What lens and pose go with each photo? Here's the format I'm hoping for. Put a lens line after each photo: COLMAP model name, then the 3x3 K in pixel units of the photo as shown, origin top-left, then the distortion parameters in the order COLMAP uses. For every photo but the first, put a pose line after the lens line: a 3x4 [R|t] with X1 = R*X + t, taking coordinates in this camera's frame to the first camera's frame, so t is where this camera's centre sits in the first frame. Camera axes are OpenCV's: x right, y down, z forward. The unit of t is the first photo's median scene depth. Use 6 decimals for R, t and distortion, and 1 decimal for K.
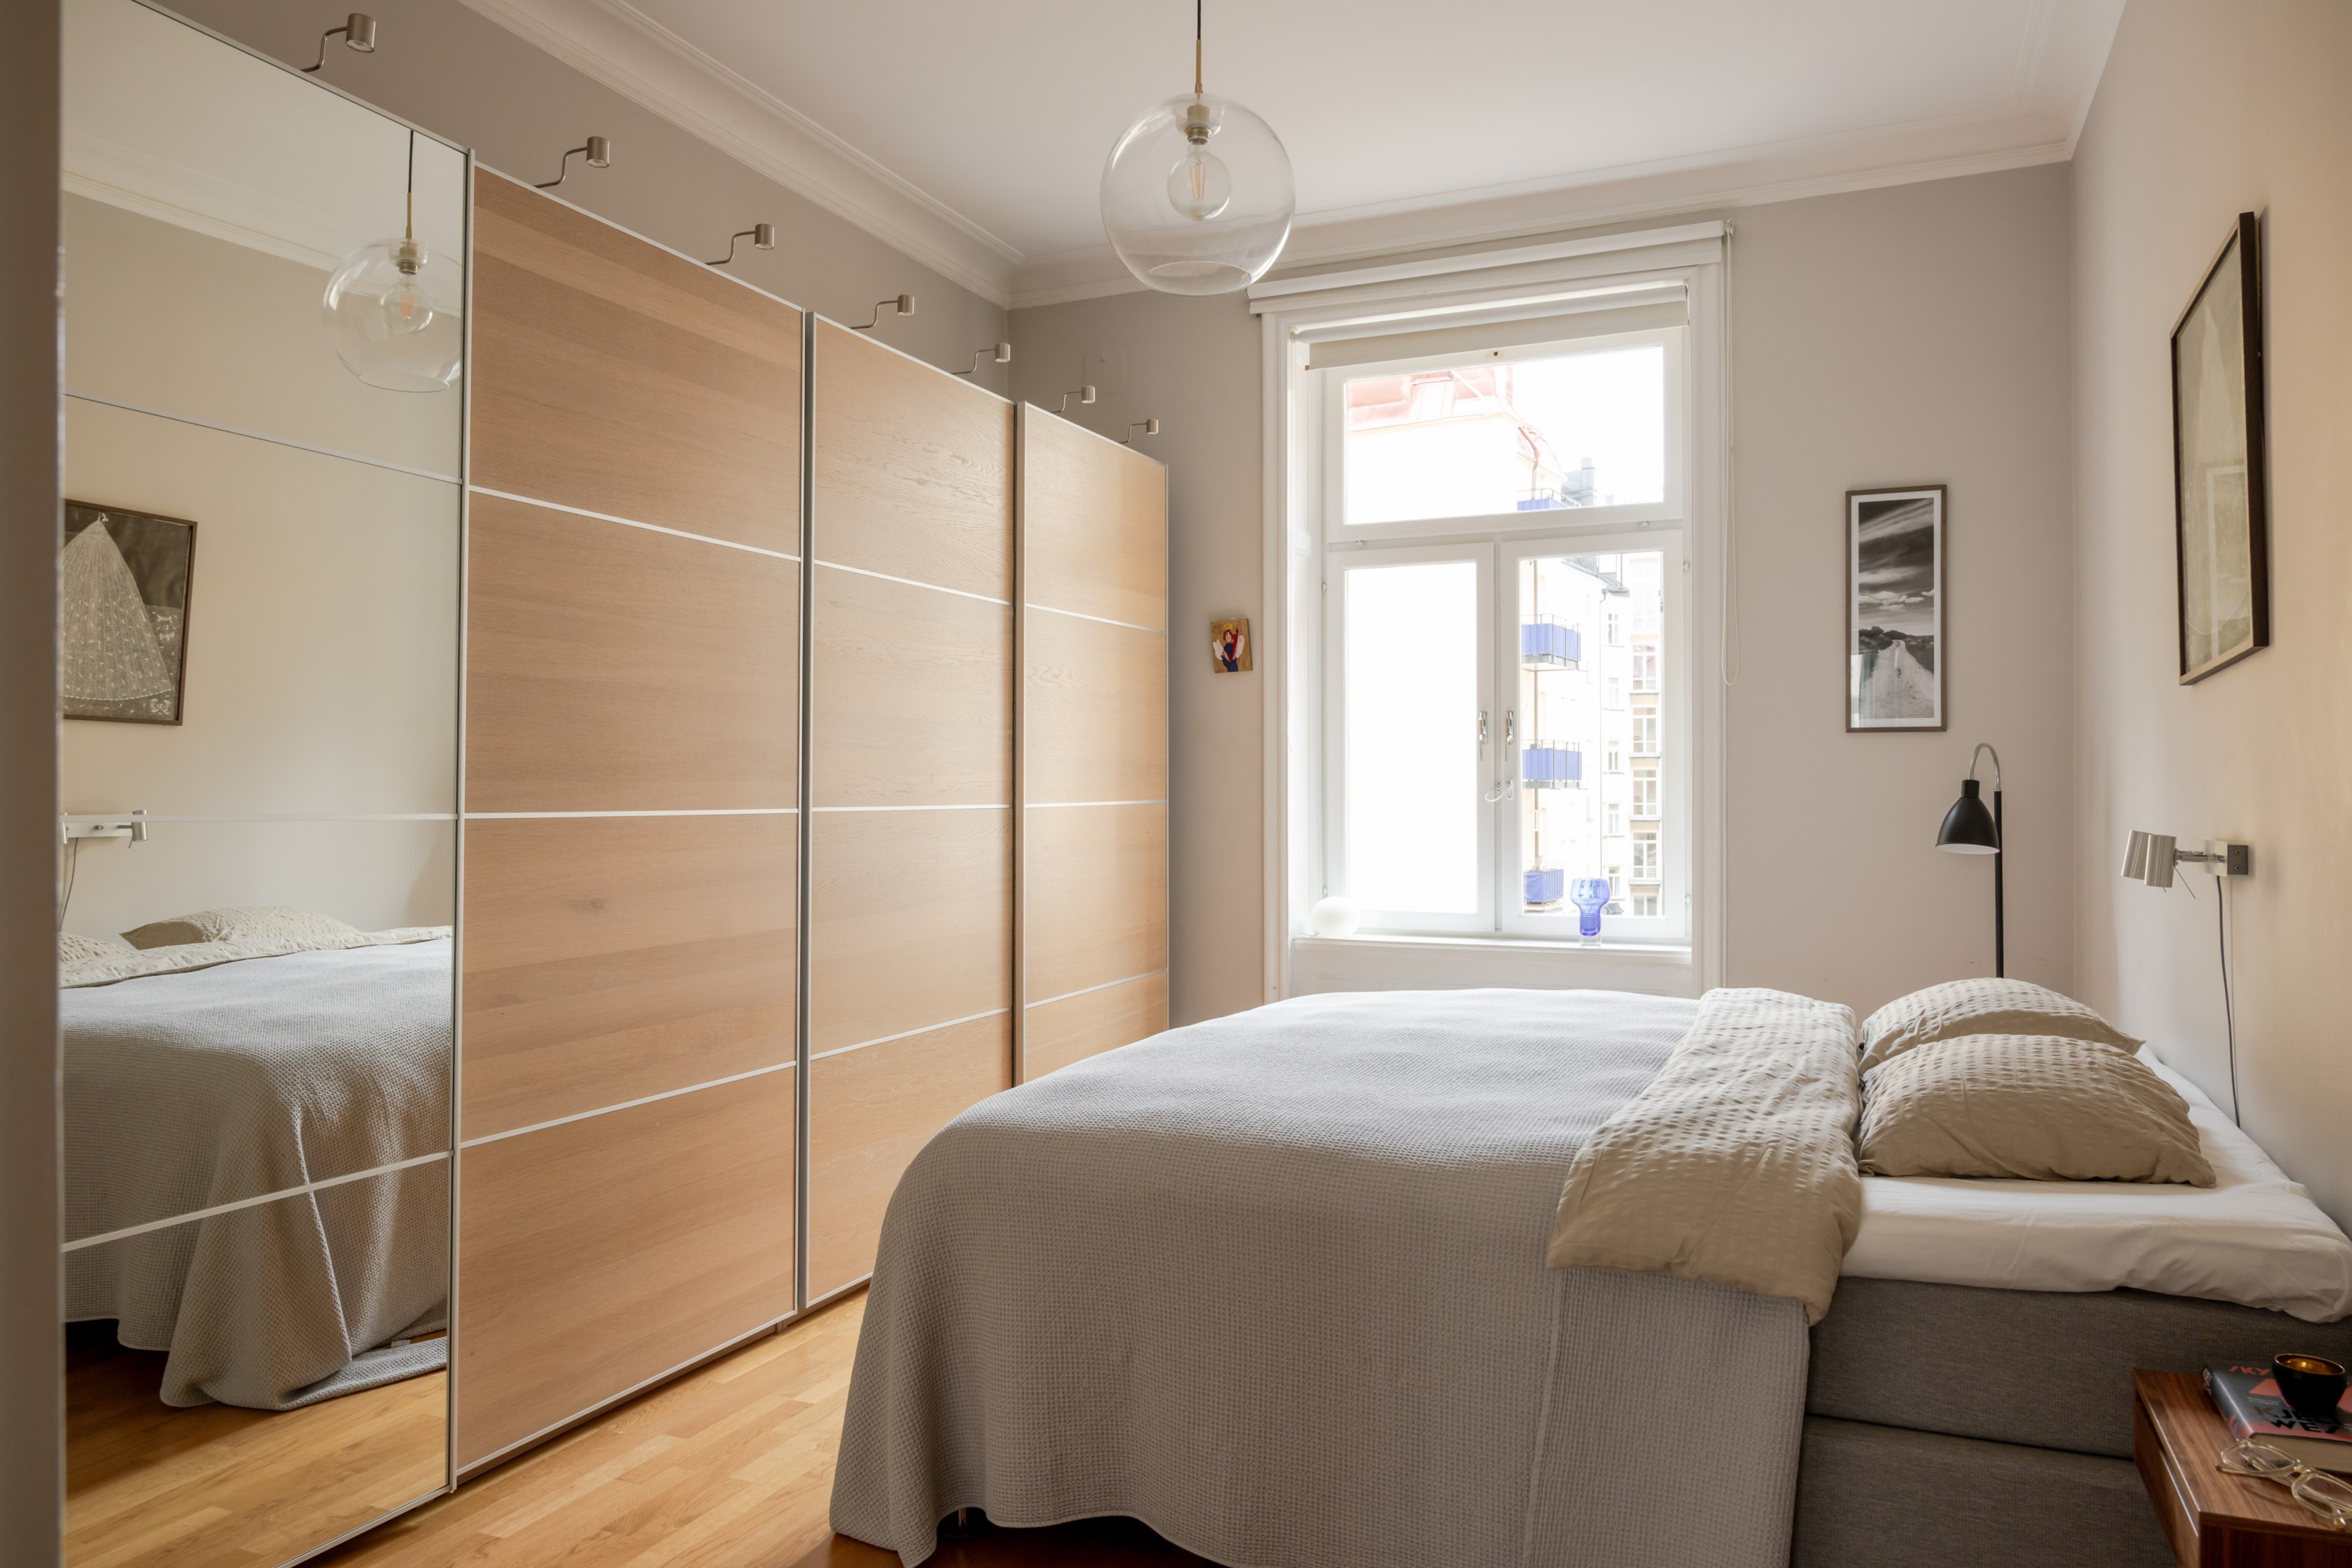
lens RADIAL K [[1694.7, 0, 1180.1], [0, 1694.7, 713.0], [0, 0, 1]] dist [-0.000398, -0.001357]
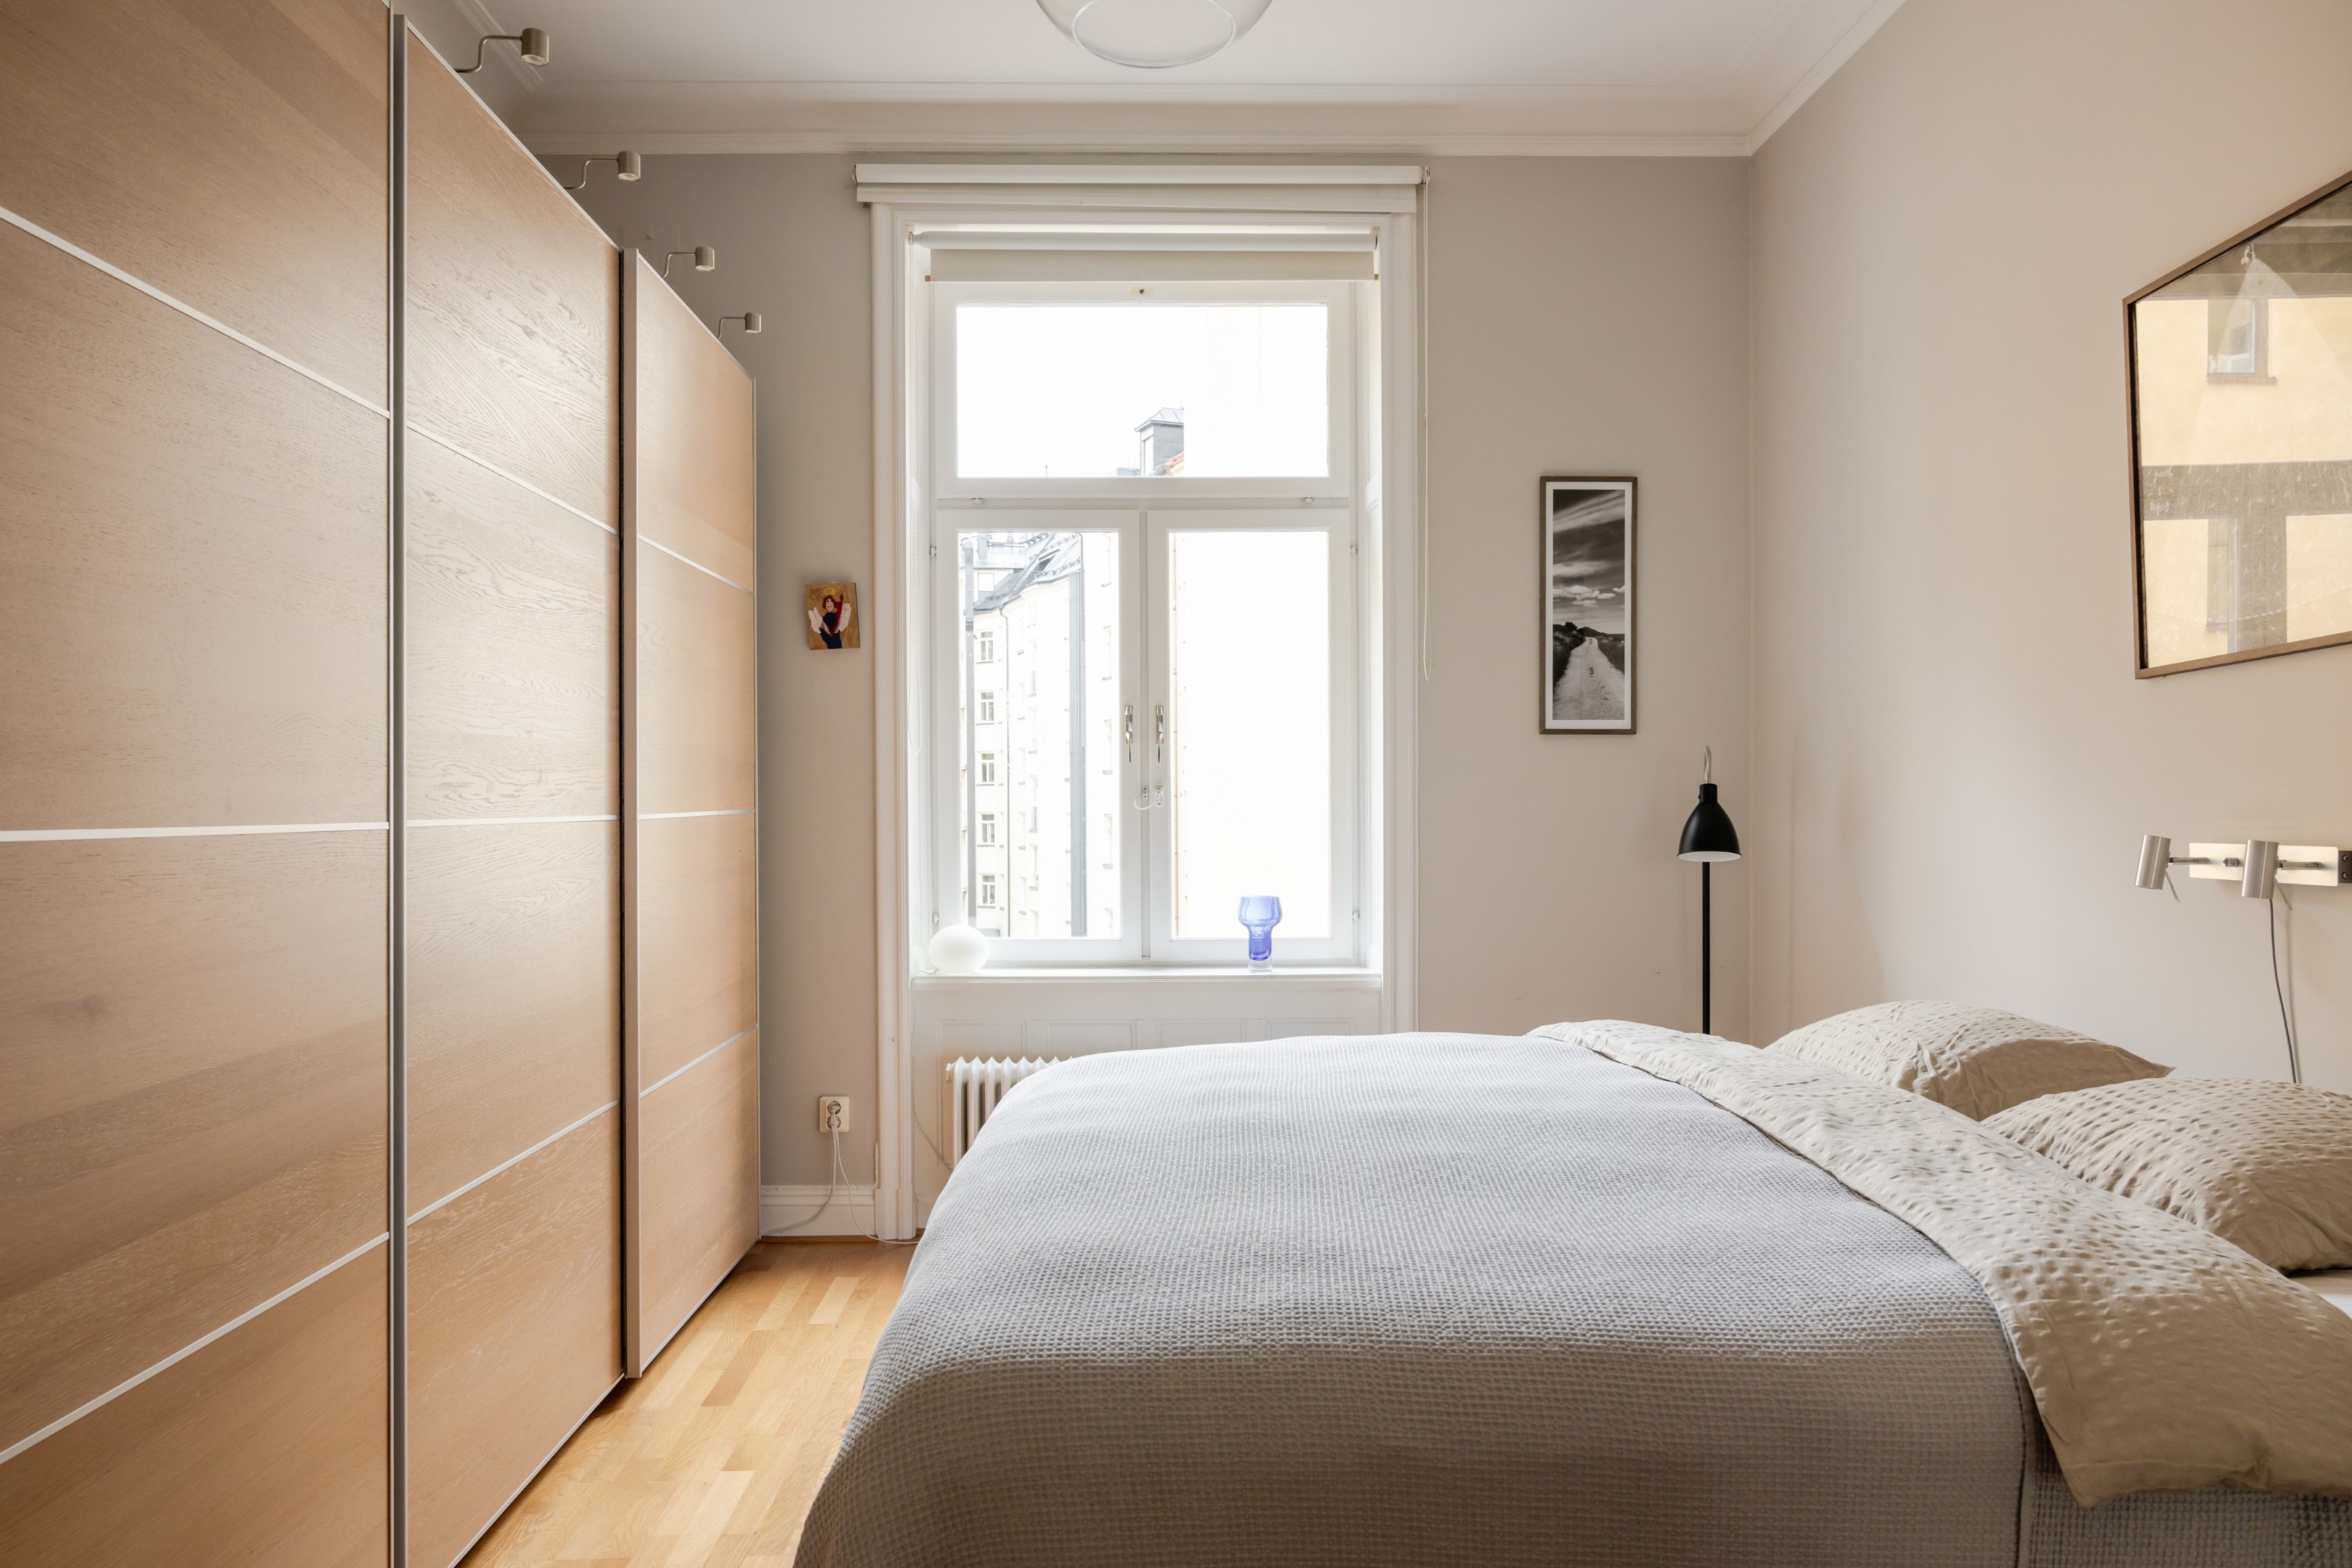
lens RADIAL K [[1640.1, 0, 1211.1], [0, 1640.1, 782.7], [0, 0, 1]] dist [-0.006908, 0.004880]
pose [[0.903382, 0.003240, 0.428824, -0.160093], [-0.017655, 0.999405, 0.029641, 0.014652], [-0.428473, -0.034348, 0.902902, 0.255912]]
